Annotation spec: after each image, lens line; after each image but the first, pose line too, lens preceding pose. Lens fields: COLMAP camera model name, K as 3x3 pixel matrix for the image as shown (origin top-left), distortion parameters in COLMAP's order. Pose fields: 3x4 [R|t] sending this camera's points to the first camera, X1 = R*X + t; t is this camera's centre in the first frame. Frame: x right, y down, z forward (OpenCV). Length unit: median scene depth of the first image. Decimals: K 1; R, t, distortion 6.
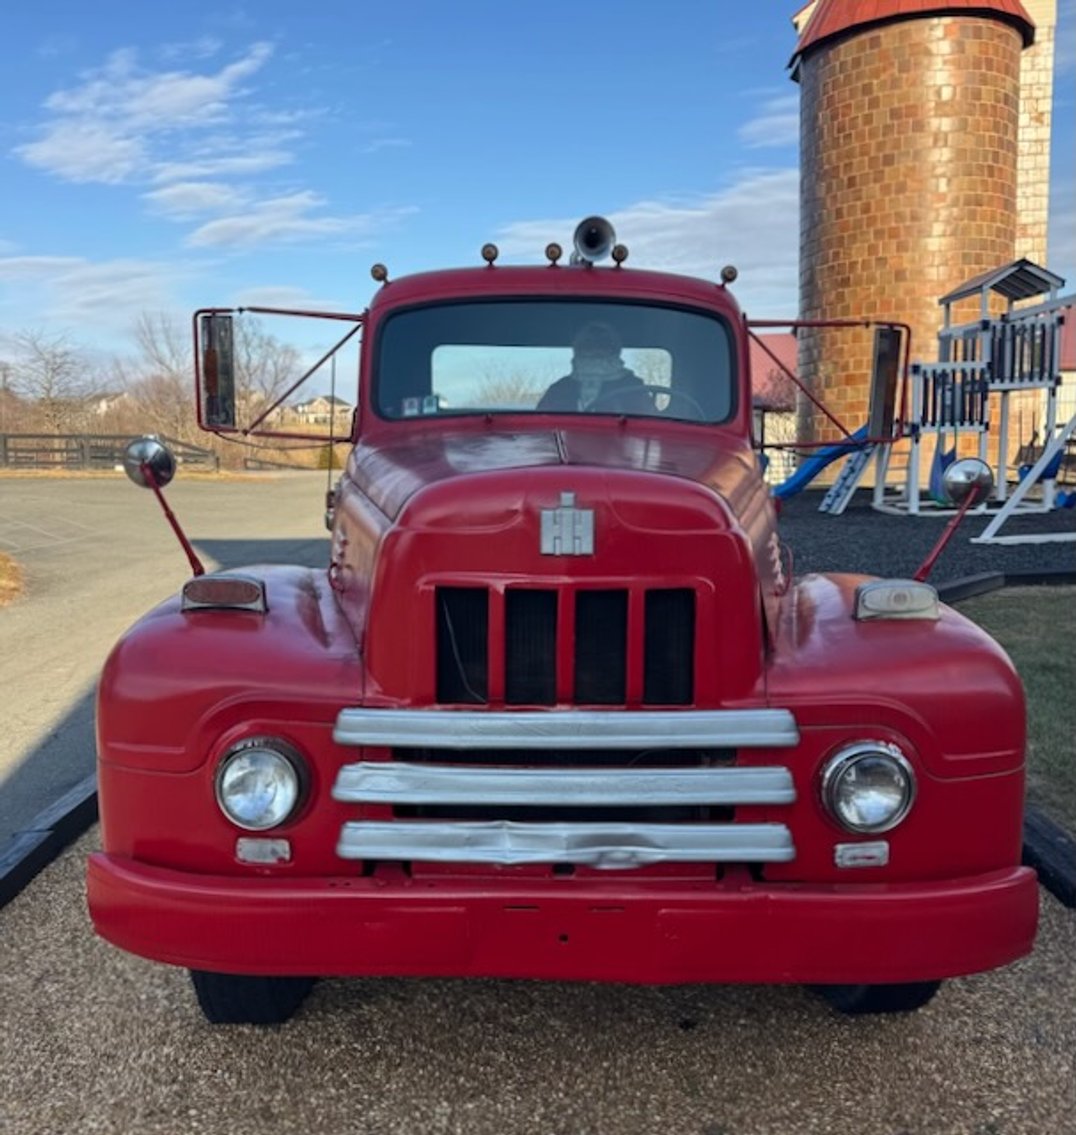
lens RADIAL K [[1030.0, 0, 530.6], [0, 1030.0, 568.7], [0, 0, 1]] dist [0.000440, 0.000000]
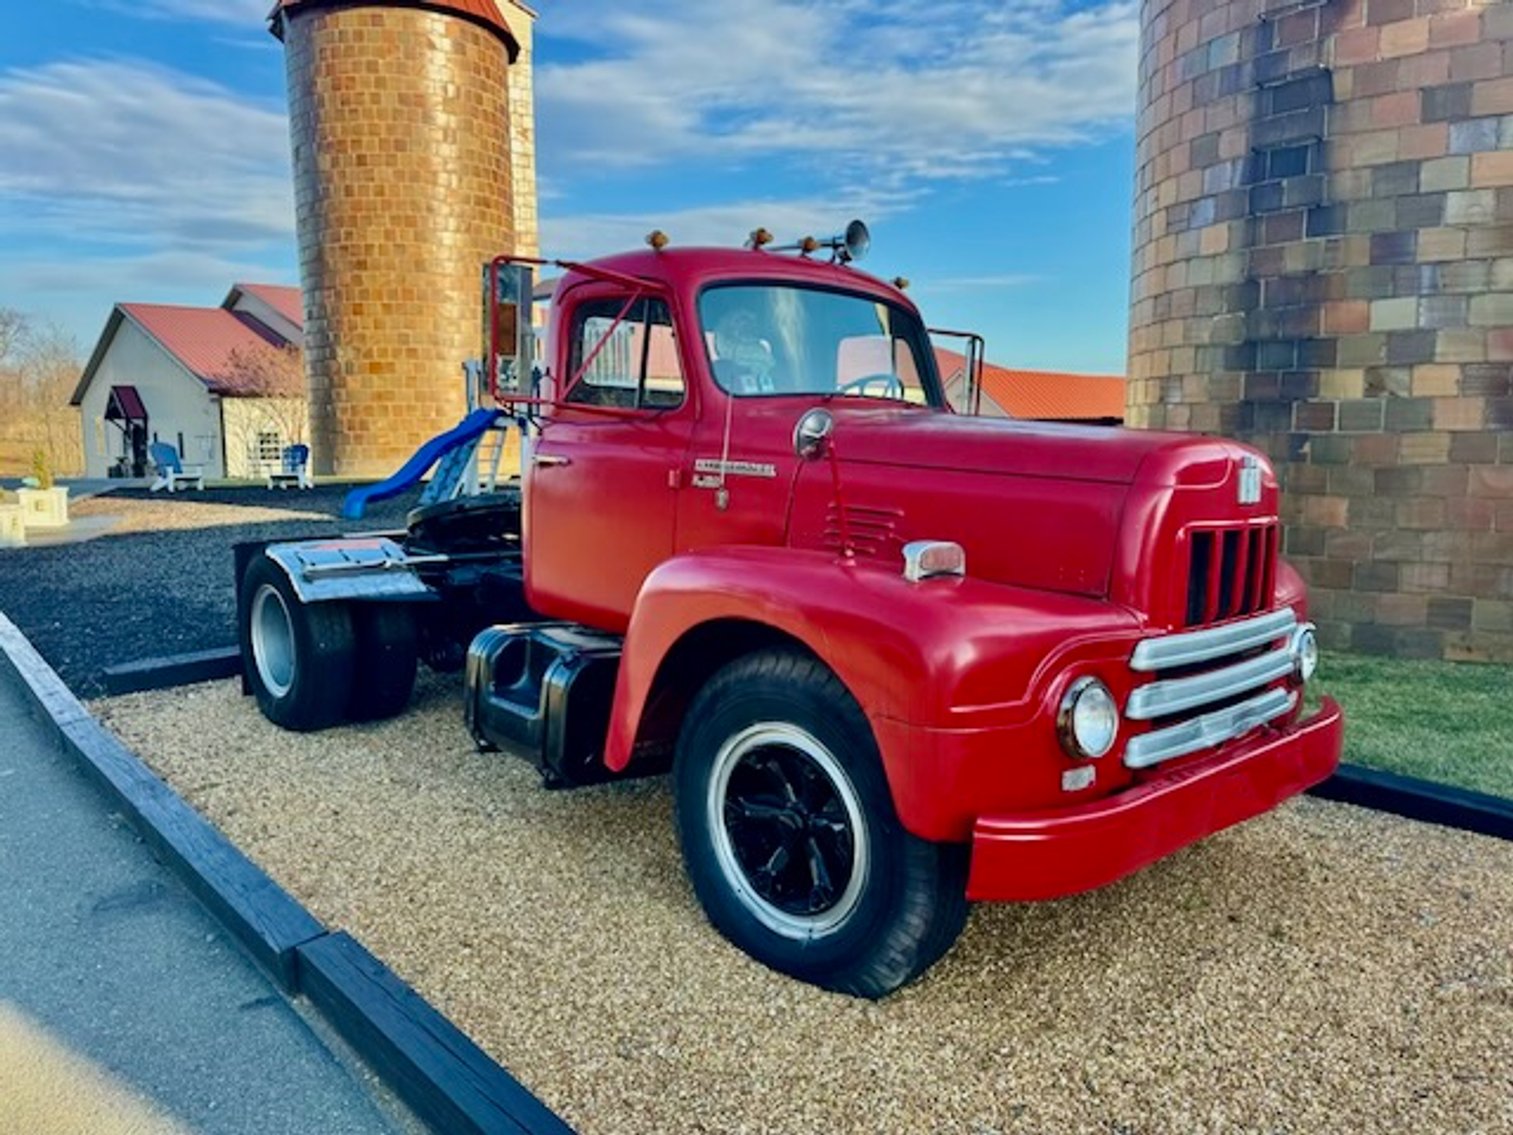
lens RADIAL K [[1071.2, 0, 746.6], [0, 1071.2, 558.7], [0, 0, 1]] dist [0.026191, -0.028181]
pose [[0.735330, -0.060466, 0.675006, -1.172748], [0.065890, 0.997672, 0.017590, -0.009703], [-0.674498, 0.031542, 0.737602, 0.334537]]
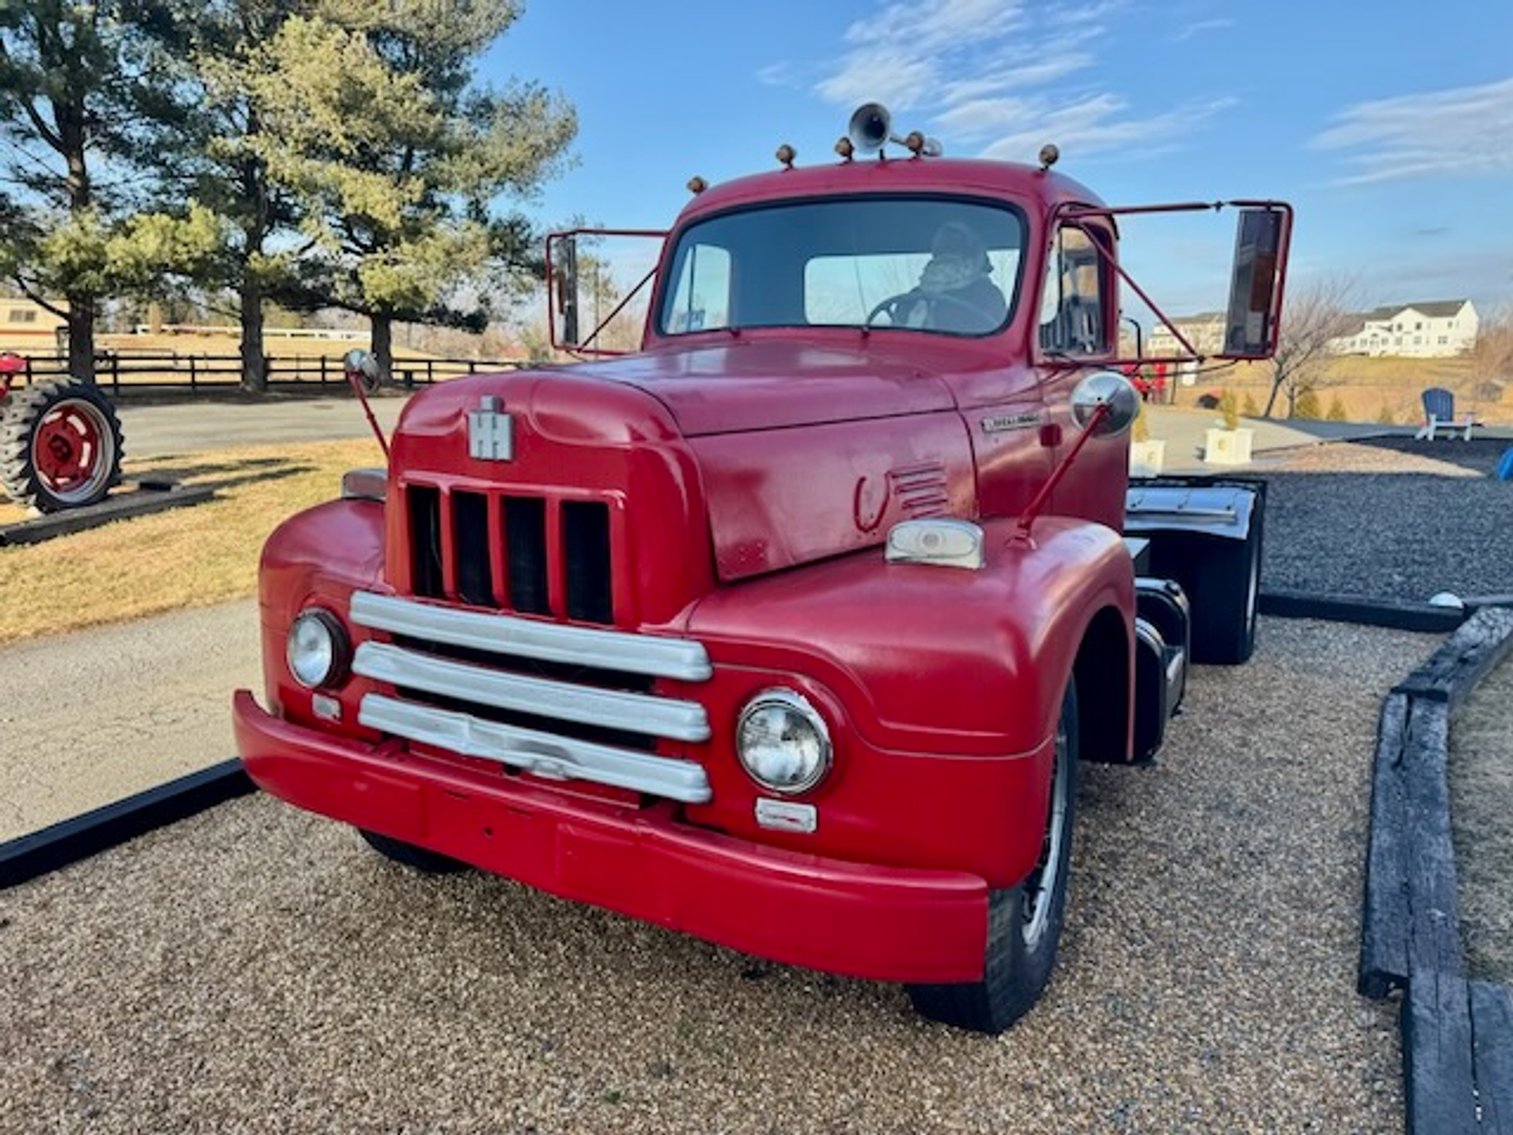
lens RADIAL K [[1071.2, 0, 748.5], [0, 1071.2, 575.9], [0, 0, 1]] dist [0.026191, -0.028181]
pose [[0.871425, 0.097343, -0.480772, 0.648529], [-0.066556, 0.994512, 0.080726, -0.002141], [0.485992, -0.038348, 0.873122, 0.163761]]
